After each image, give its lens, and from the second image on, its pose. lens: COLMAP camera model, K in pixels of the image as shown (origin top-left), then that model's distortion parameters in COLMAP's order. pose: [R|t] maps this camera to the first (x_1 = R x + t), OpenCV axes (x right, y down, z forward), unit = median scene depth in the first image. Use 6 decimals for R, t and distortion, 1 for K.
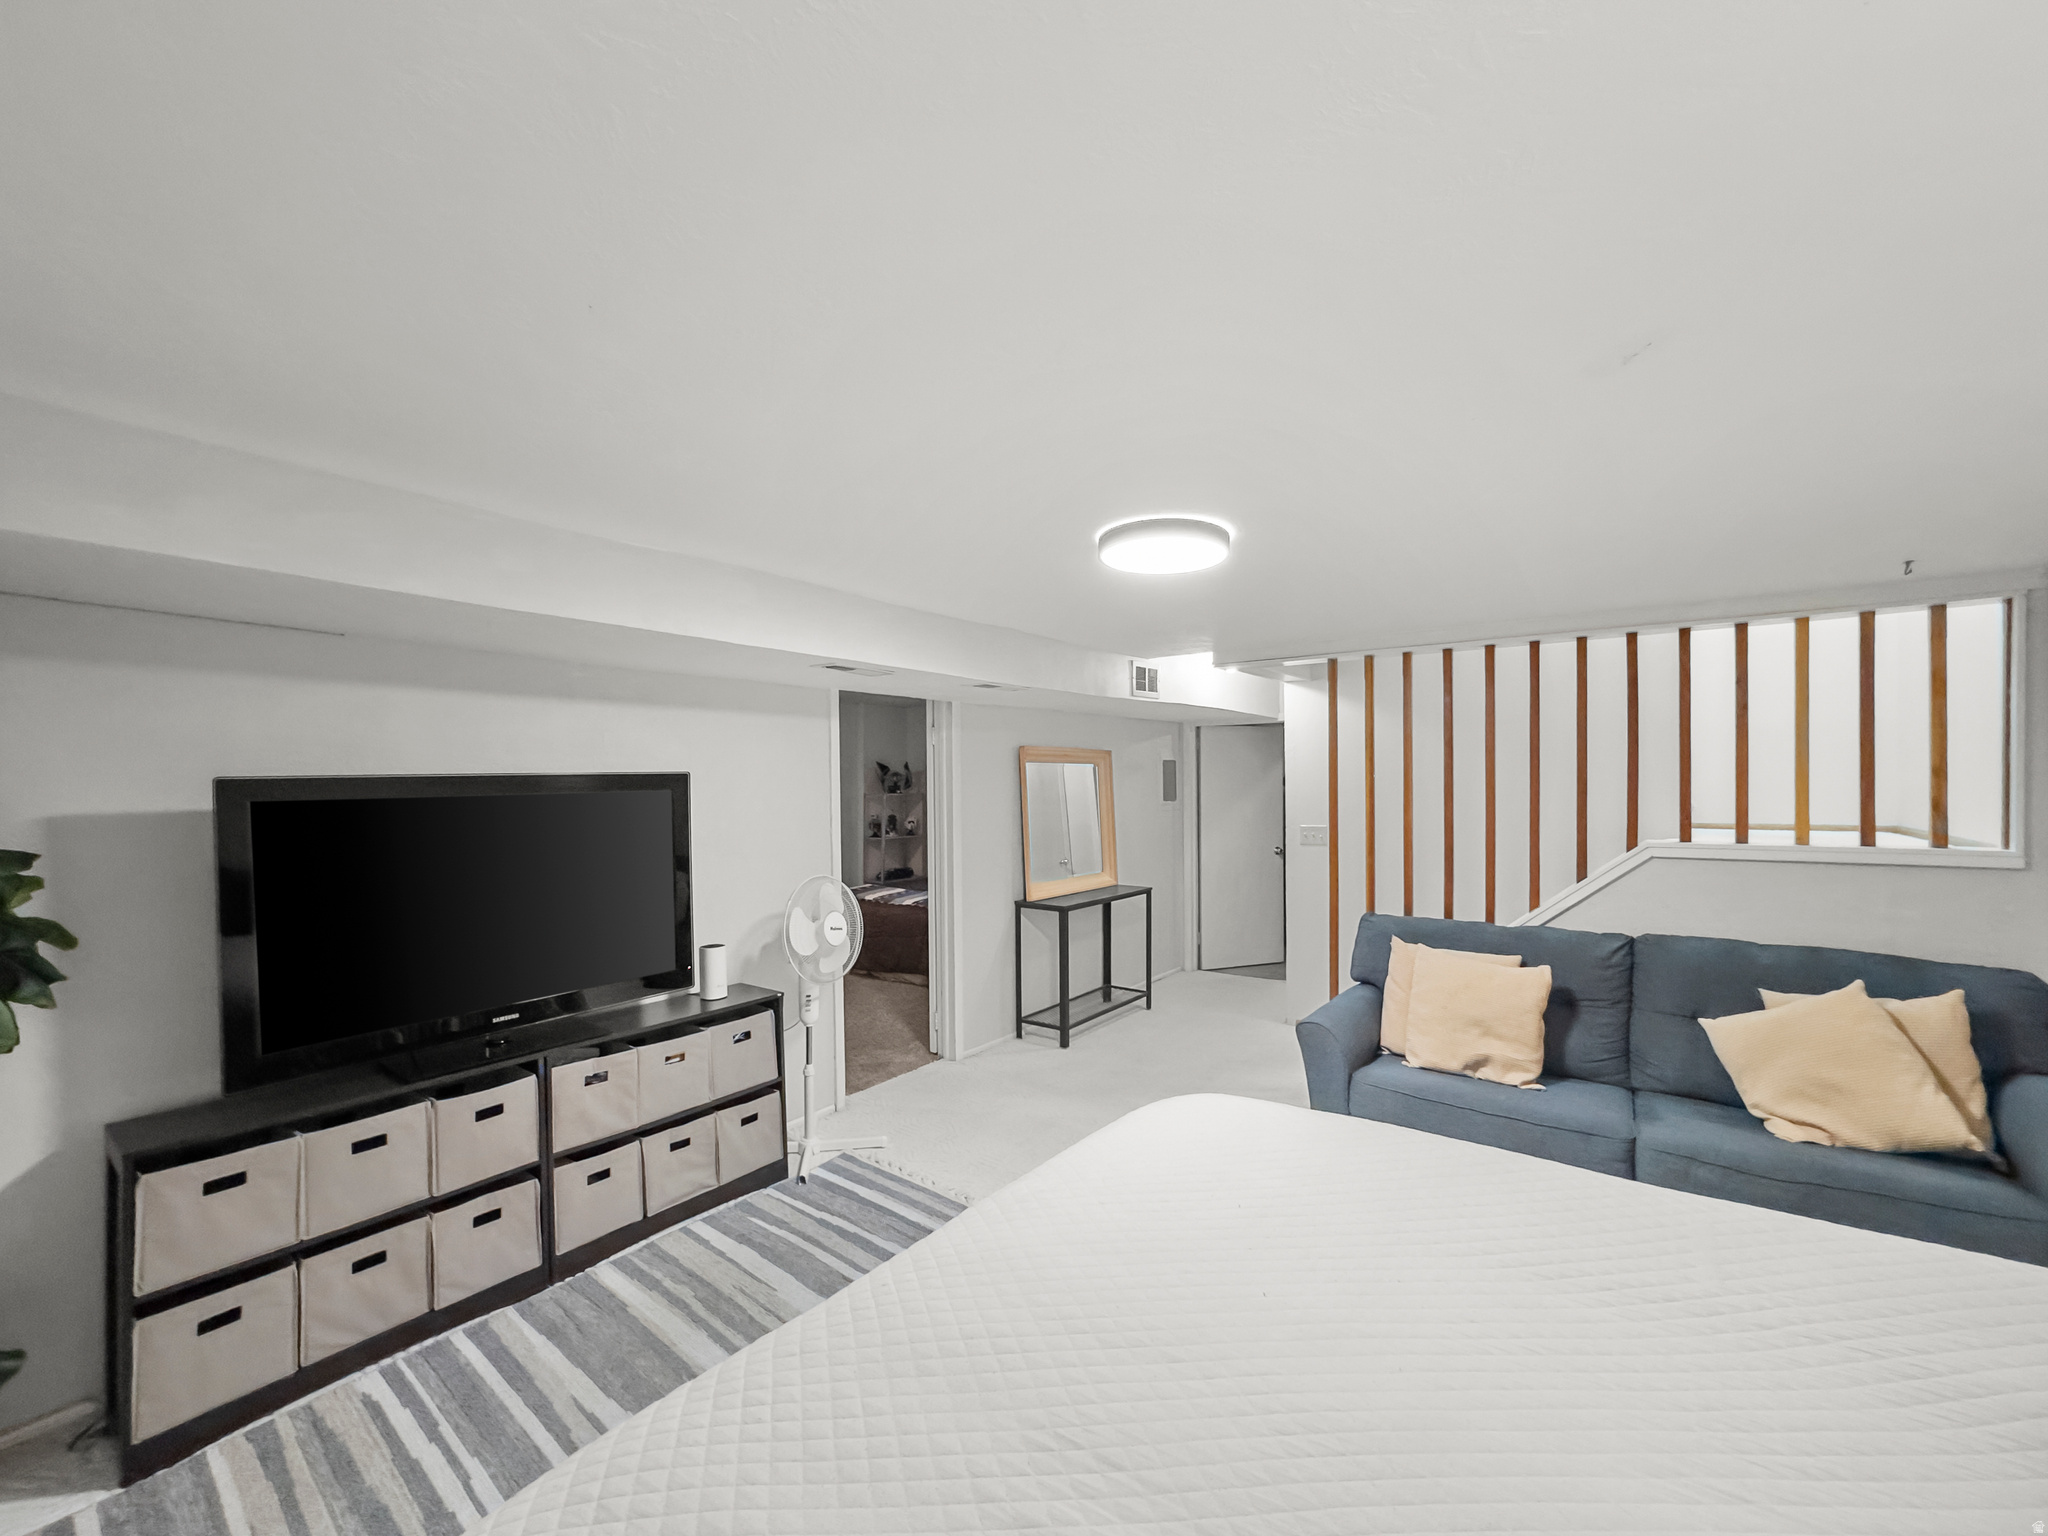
lens RADIAL K [[834.2, 0, 1032.2], [0, 834.2, 787.5], [0, 0, 1]] dist [0.018362, 0.001141]
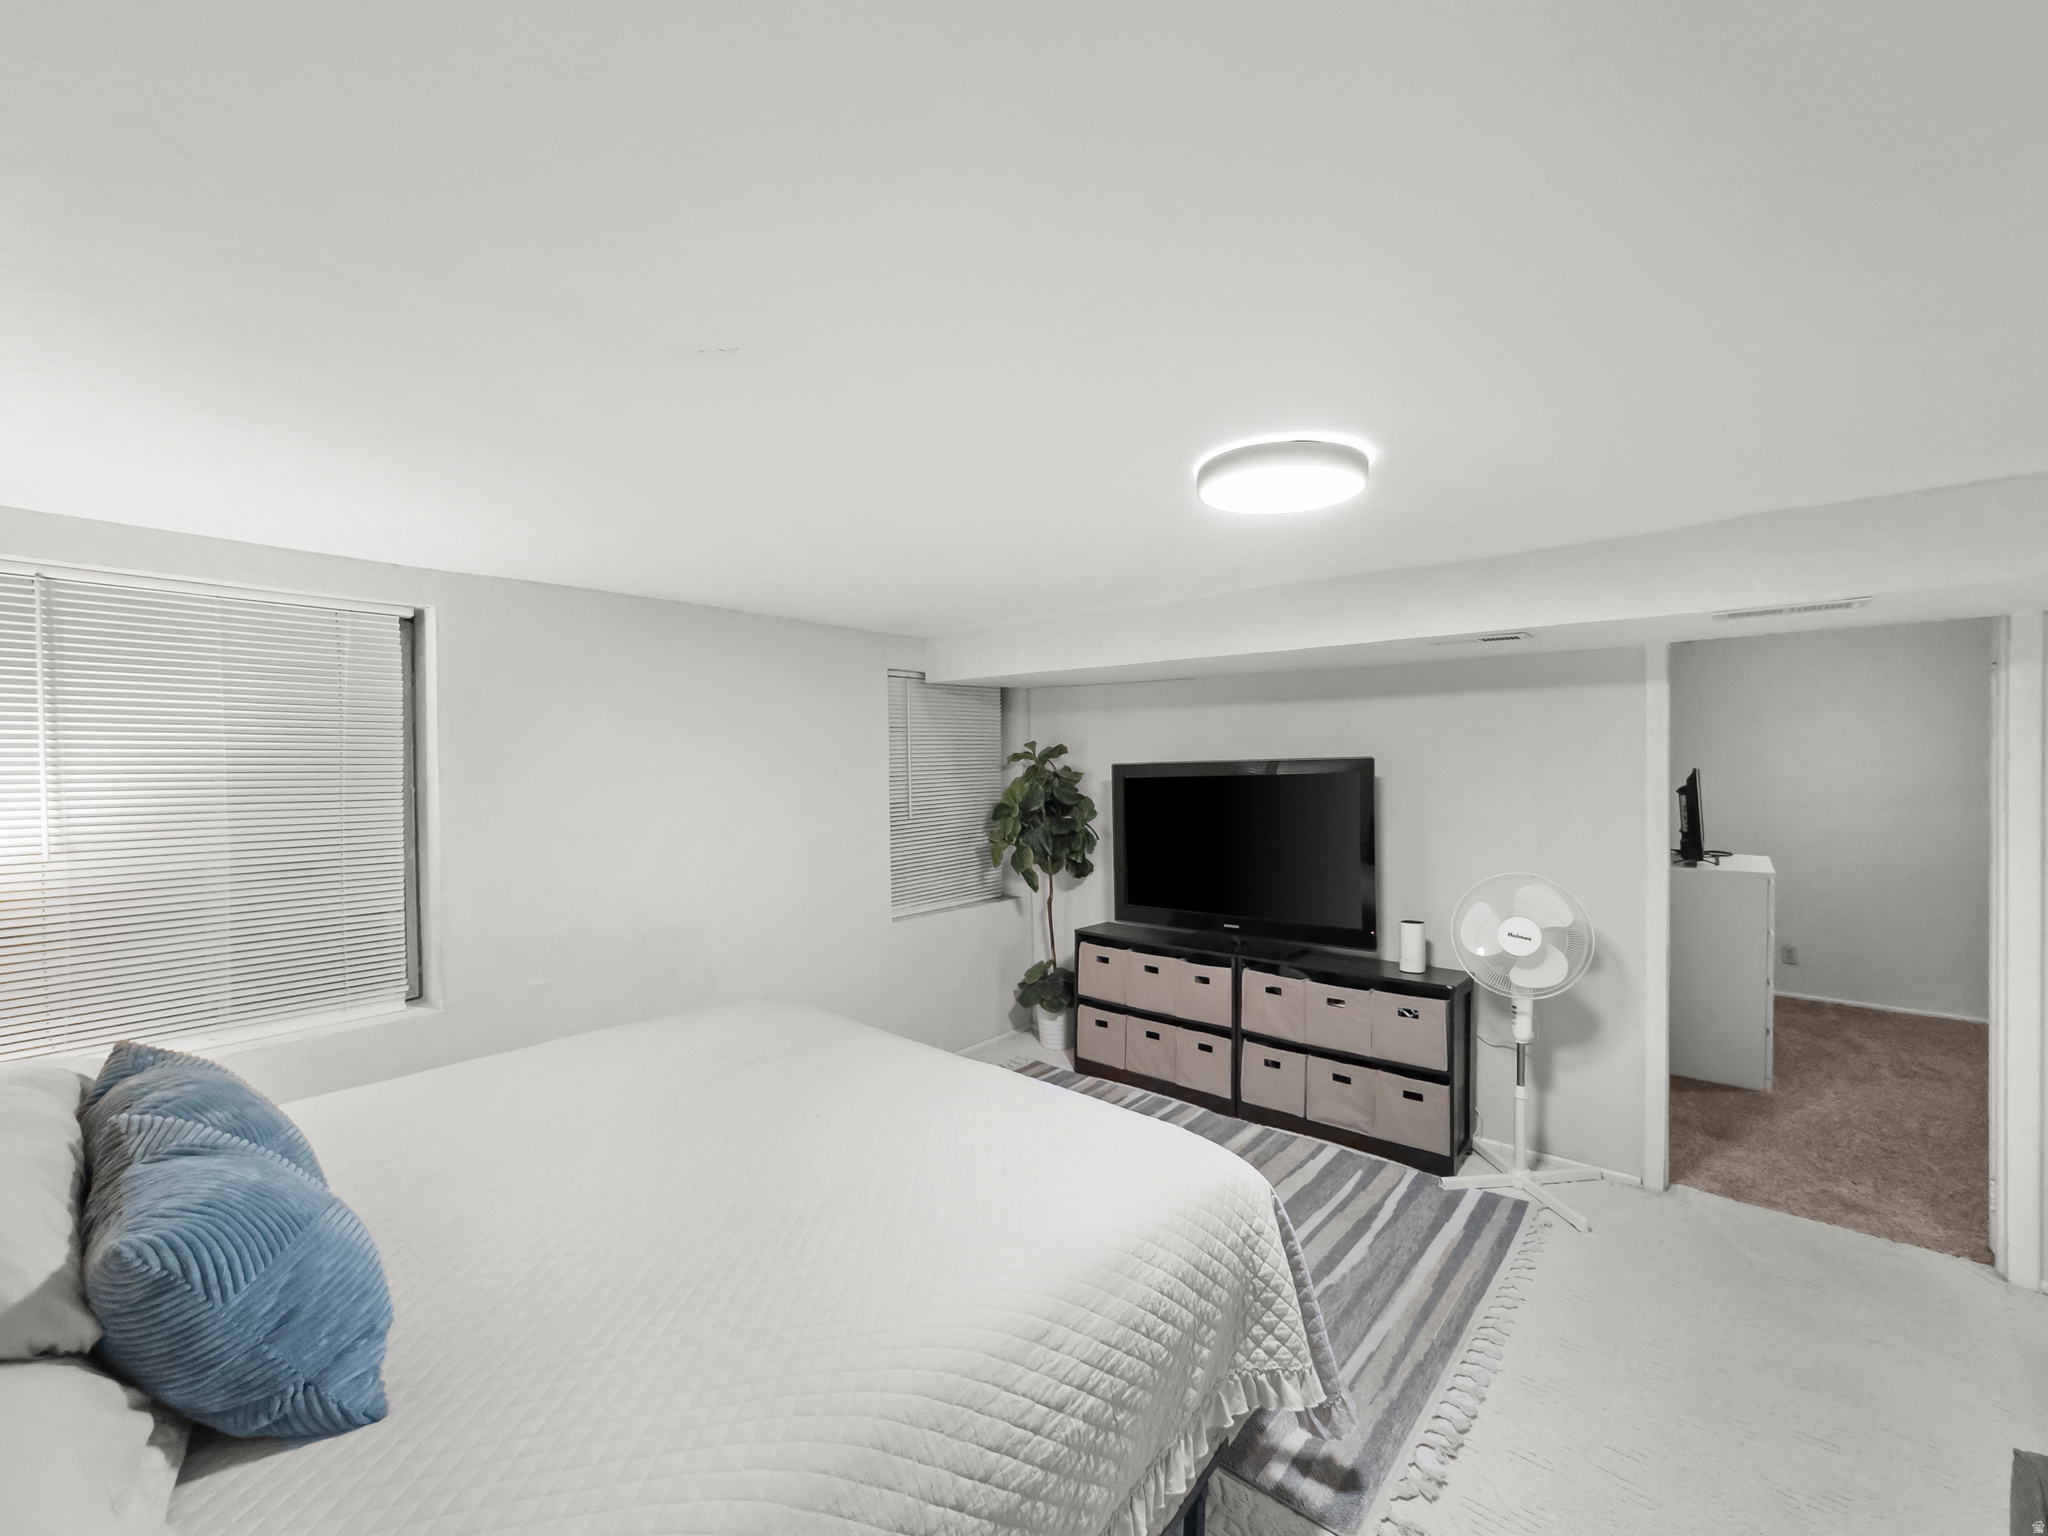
lens RADIAL K [[834.2, 0, 1034.7], [0, 834.2, 766.3], [0, 0, 1]] dist [0.018362, 0.001141]
pose [[-0.040117, 0.000128, -0.999195, 0.816400], [0.002877, 0.999996, 0.000013, -0.009162], [0.999191, -0.002874, -0.040117, 0.673154]]
